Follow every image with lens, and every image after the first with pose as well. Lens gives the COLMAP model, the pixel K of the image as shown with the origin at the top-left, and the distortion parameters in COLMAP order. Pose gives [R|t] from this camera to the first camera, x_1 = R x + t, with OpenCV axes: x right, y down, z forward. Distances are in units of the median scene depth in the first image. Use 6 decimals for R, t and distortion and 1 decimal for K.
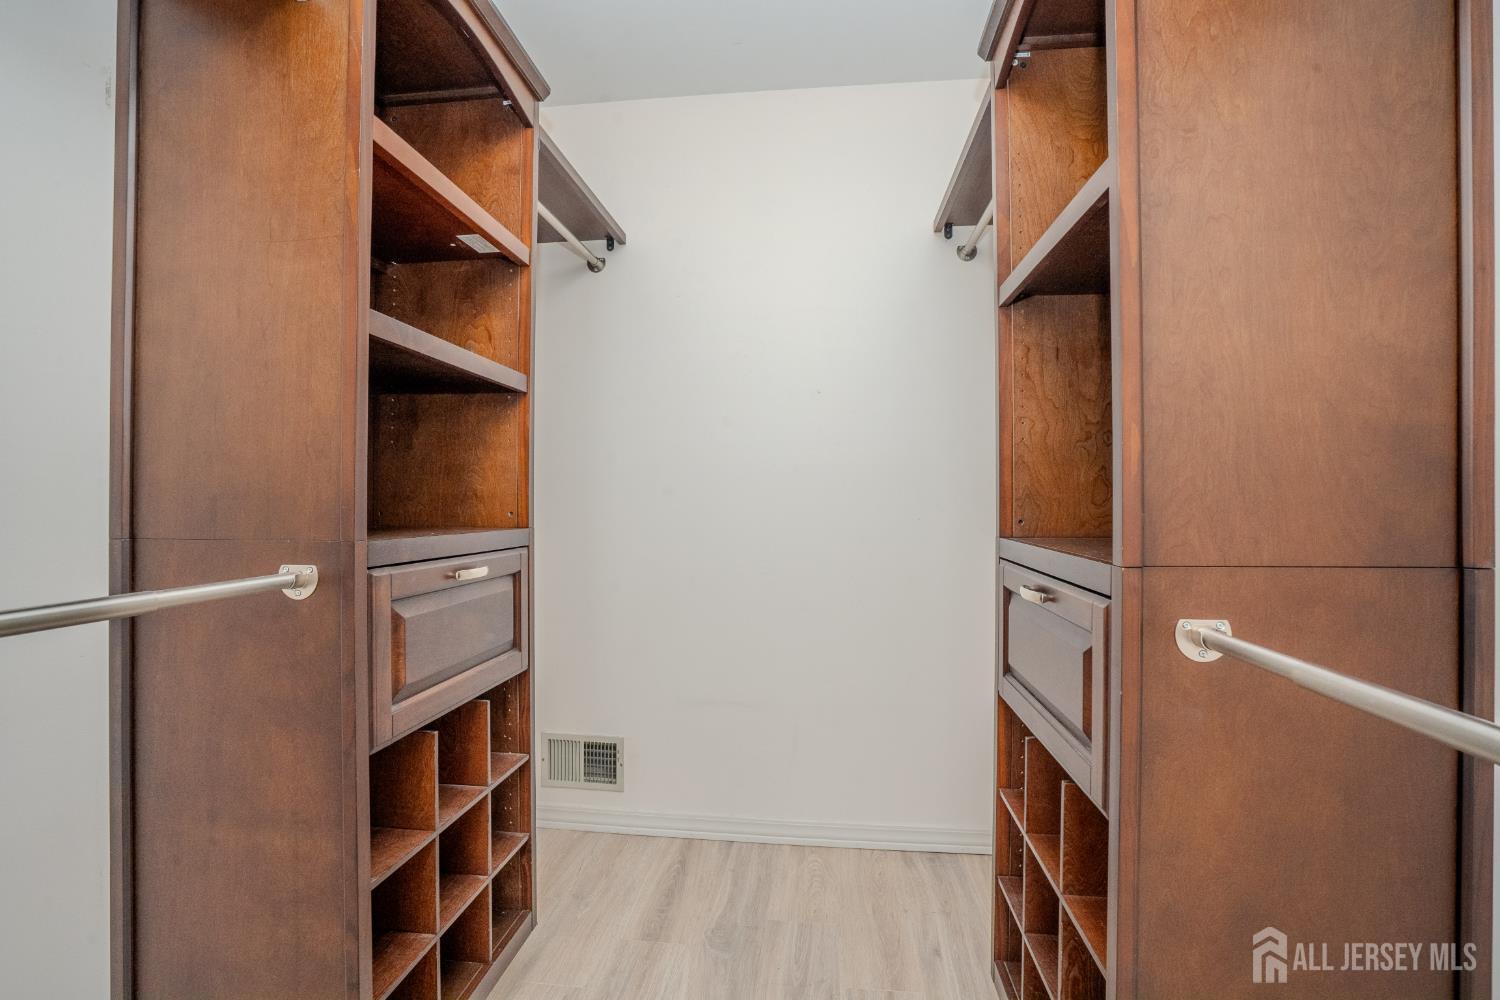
lens RADIAL K [[690.2, 0, 750.0], [0, 690.2, 500.0], [0, 0, 1]] dist [-0.064301, 0.026529]
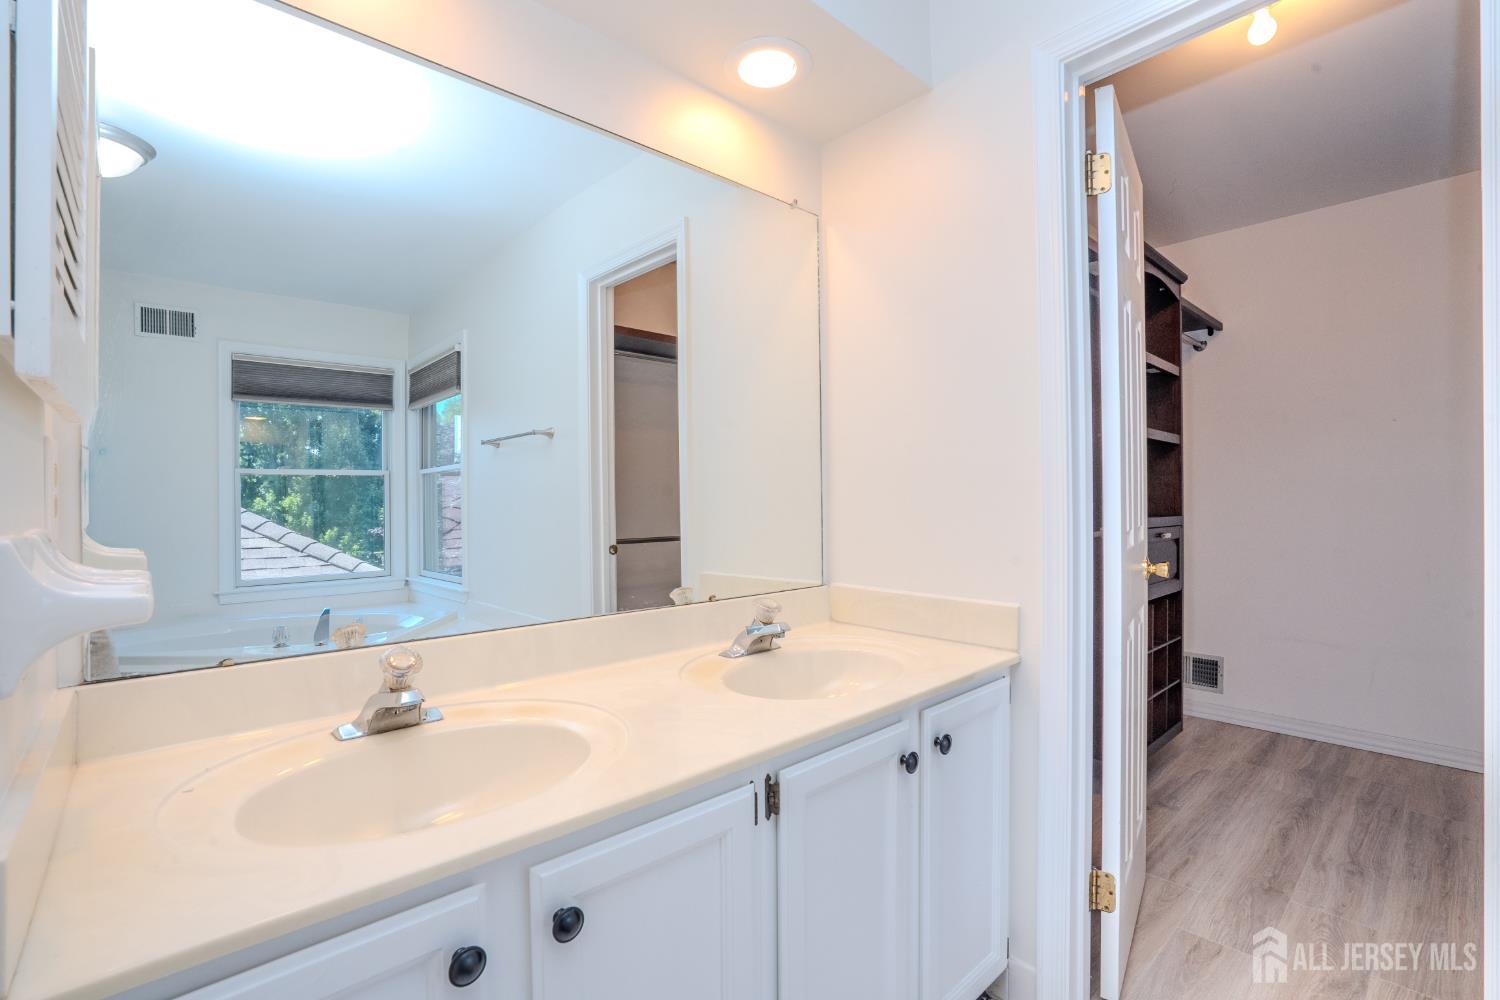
lens RADIAL K [[690.2, 0, 750.0], [0, 690.2, 500.0], [0, 0, 1]] dist [-0.064301, 0.026529]
pose [[0.755329, -0.006922, -0.655309, -0.002079], [0.009819, 0.999952, 0.000756, -0.012951], [0.655272, -0.007005, 0.755360, -0.973052]]
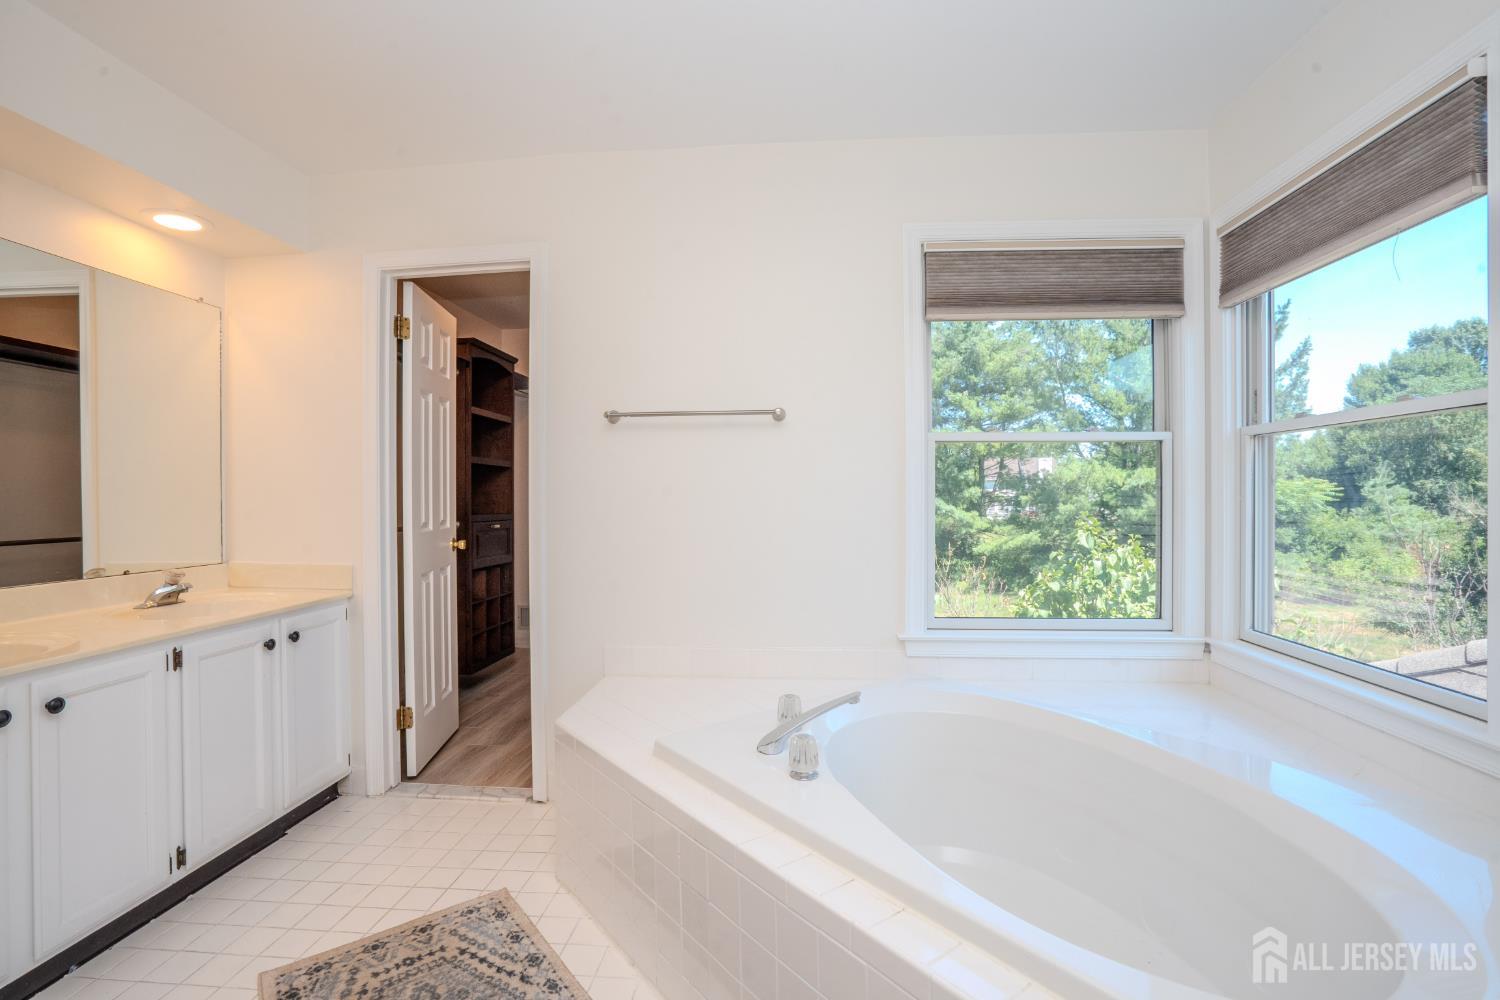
lens RADIAL K [[690.2, 0, 750.0], [0, 690.2, 500.0], [0, 0, 1]] dist [-0.064301, 0.026529]
pose [[0.999751, -0.004690, 0.021802, 0.518309], [0.004558, 0.999971, 0.006097, -0.025660], [-0.021830, -0.005997, 0.999744, -1.602592]]
